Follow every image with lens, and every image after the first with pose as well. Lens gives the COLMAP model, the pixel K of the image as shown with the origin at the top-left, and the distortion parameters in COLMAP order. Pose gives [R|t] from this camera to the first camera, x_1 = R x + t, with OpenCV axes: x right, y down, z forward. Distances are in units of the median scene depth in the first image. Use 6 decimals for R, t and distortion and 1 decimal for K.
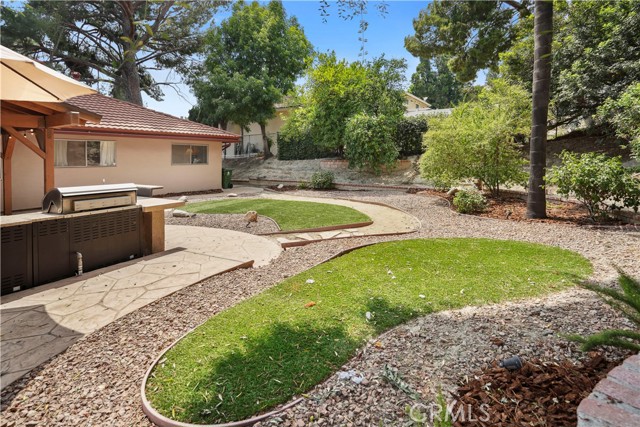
lens RADIAL K [[310.7, 0, 317.2], [0, 310.7, 167.0], [0, 0, 1]] dist [-0.001178, -0.000065]
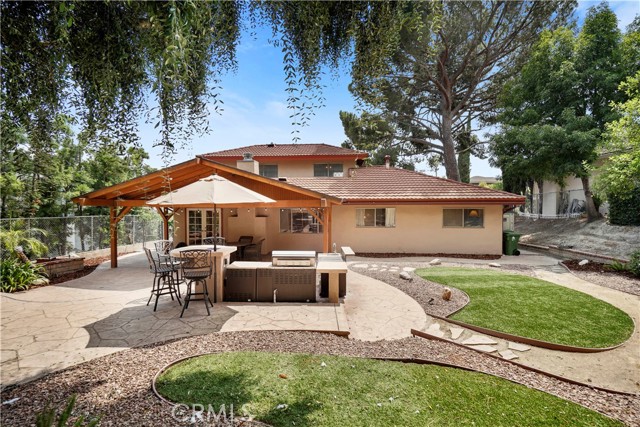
lens RADIAL K [[296.8, 0, 320.0], [0, 296.8, 213.5], [0, 0, 1]] dist [-0.002965, -0.000382]
pose [[0.486711, 0.018344, -0.873371, 0.203953], [-0.028709, 0.999575, 0.004996, -0.042929], [0.873091, 0.022642, 0.487030, 0.099360]]
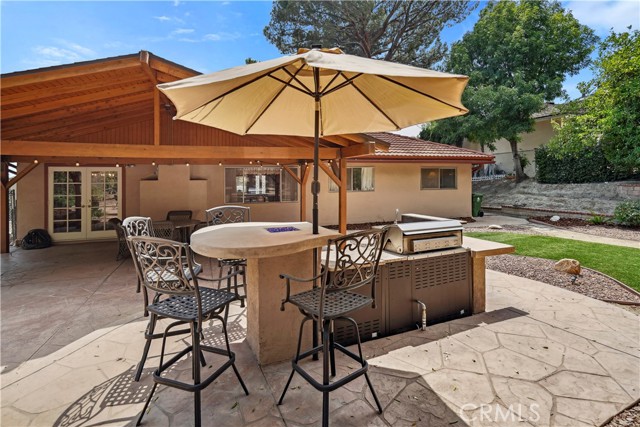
lens RADIAL K [[315.8, 0, 319.4], [0, 315.8, 170.7], [0, 0, 1]] dist [-0.001979, 0.000066]
pose [[0.797527, -0.024875, -0.602770, -0.114838], [-0.008507, 0.998586, -0.052466, -0.010055], [0.603223, 0.046971, 0.796188, 0.028711]]
